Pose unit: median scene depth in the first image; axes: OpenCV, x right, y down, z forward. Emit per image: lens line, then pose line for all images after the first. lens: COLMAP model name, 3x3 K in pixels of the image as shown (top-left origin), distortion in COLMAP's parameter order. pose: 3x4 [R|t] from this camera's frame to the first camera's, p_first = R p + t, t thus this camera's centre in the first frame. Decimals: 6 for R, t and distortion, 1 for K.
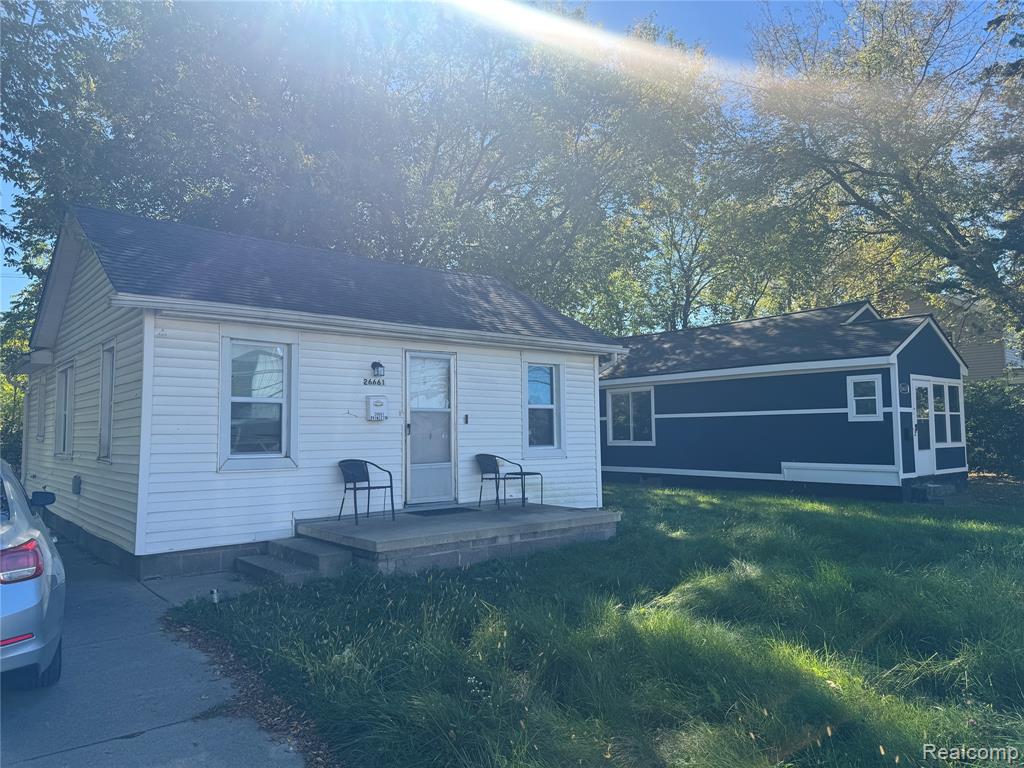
lens RADIAL K [[717.7, 0, 512.0], [0, 717.7, 384.0], [0, 0, 1]] dist [0.125856, -0.165353]
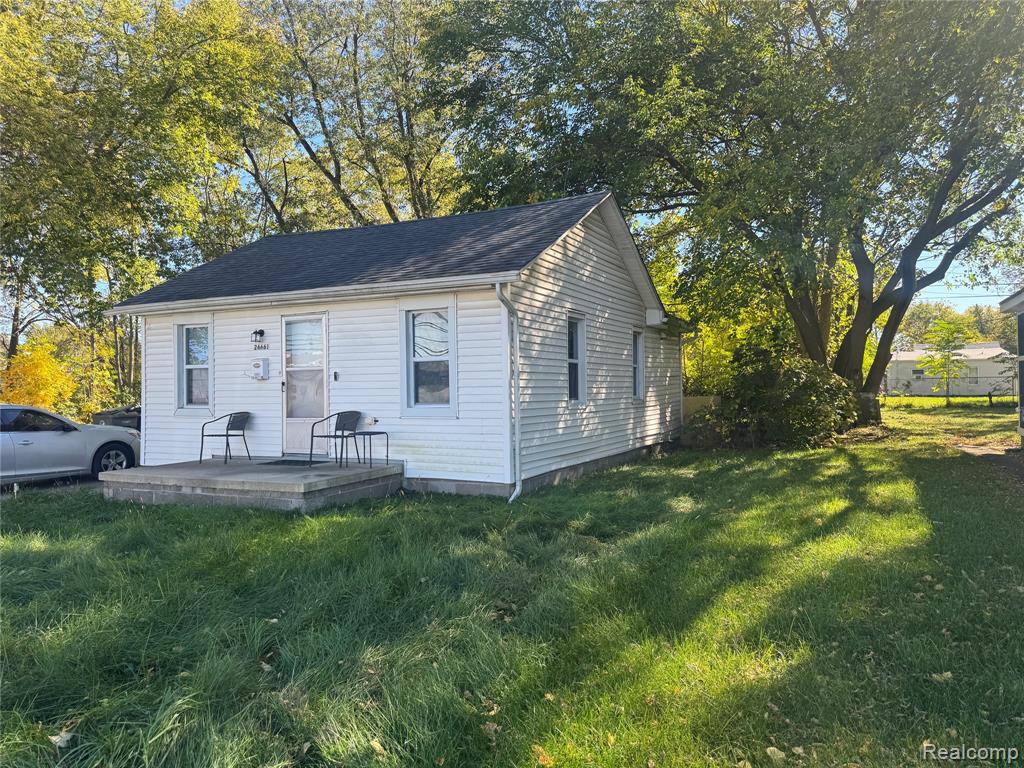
lens RADIAL K [[717.7, 0, 512.0], [0, 717.7, 384.0], [0, 0, 1]] dist [0.125856, -0.165353]
pose [[0.413982, 0.001283, -0.910284, 0.975730], [0.074798, 0.996569, 0.035421, 0.042559], [0.907207, -0.082751, 0.412466, 0.808597]]
